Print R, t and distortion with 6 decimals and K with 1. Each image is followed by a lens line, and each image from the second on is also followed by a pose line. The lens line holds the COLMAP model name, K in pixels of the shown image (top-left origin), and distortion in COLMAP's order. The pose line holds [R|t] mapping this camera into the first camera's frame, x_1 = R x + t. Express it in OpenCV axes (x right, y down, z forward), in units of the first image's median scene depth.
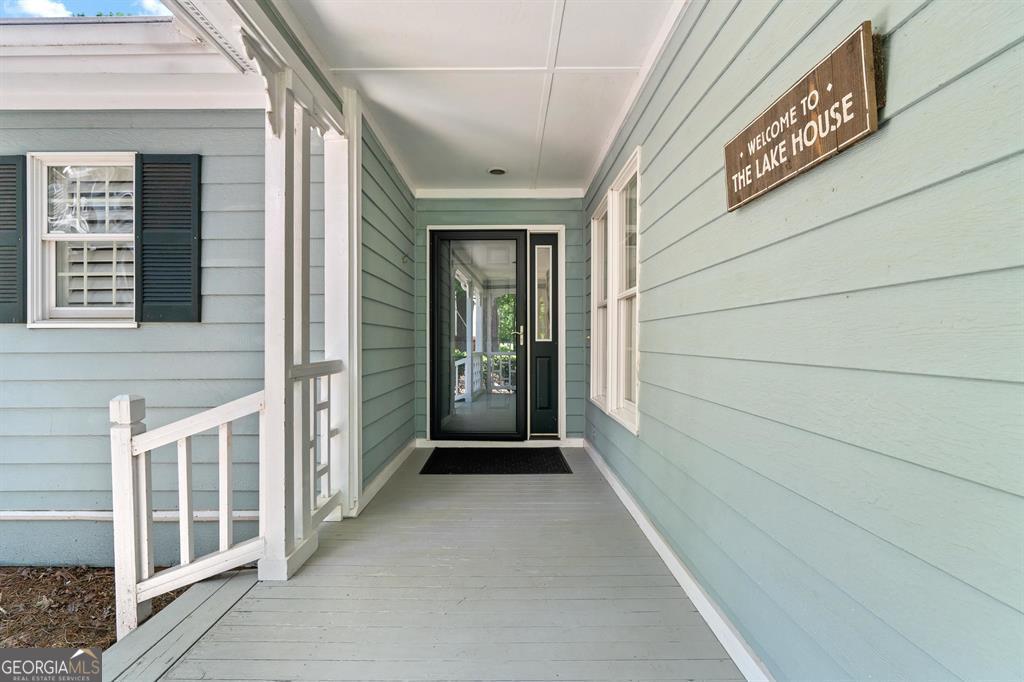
lens RADIAL K [[463.7, 0, 508.8], [0, 463.7, 343.1], [0, 0, 1]] dist [0.000611, 0.000545]
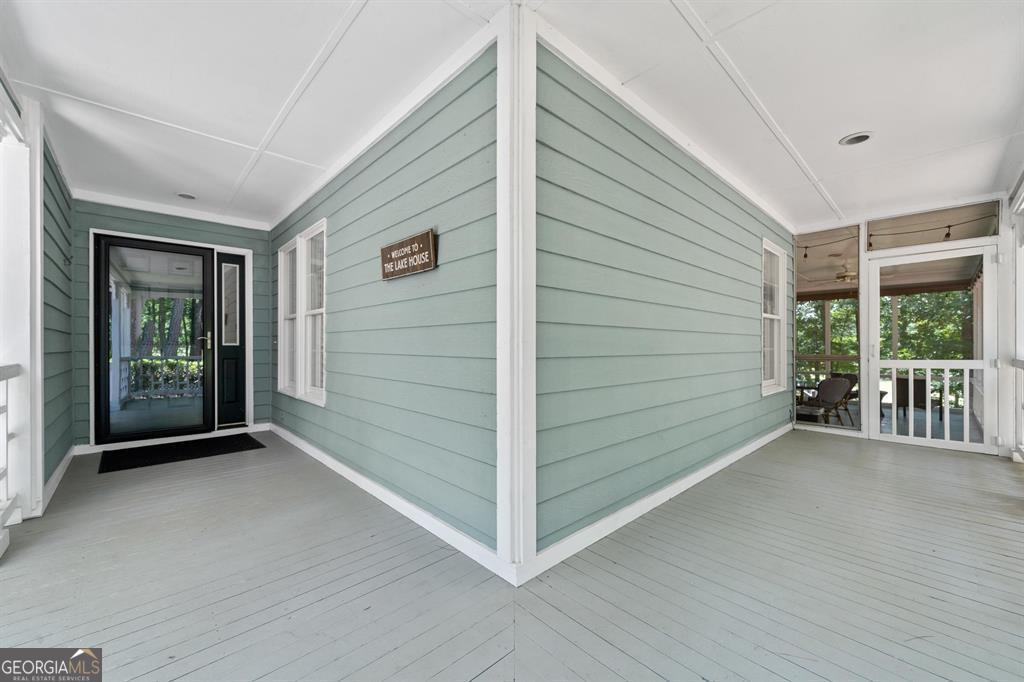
lens RADIAL K [[400.8, 0, 507.9], [0, 400.8, 344.1], [0, 0, 1]] dist [-0.002546, -0.000613]
pose [[0.723524, 0.000342, 0.690299, -0.137610], [0.004110, 0.999980, -0.004803, 0.000802], [-0.690287, 0.006312, 0.723508, -0.260650]]
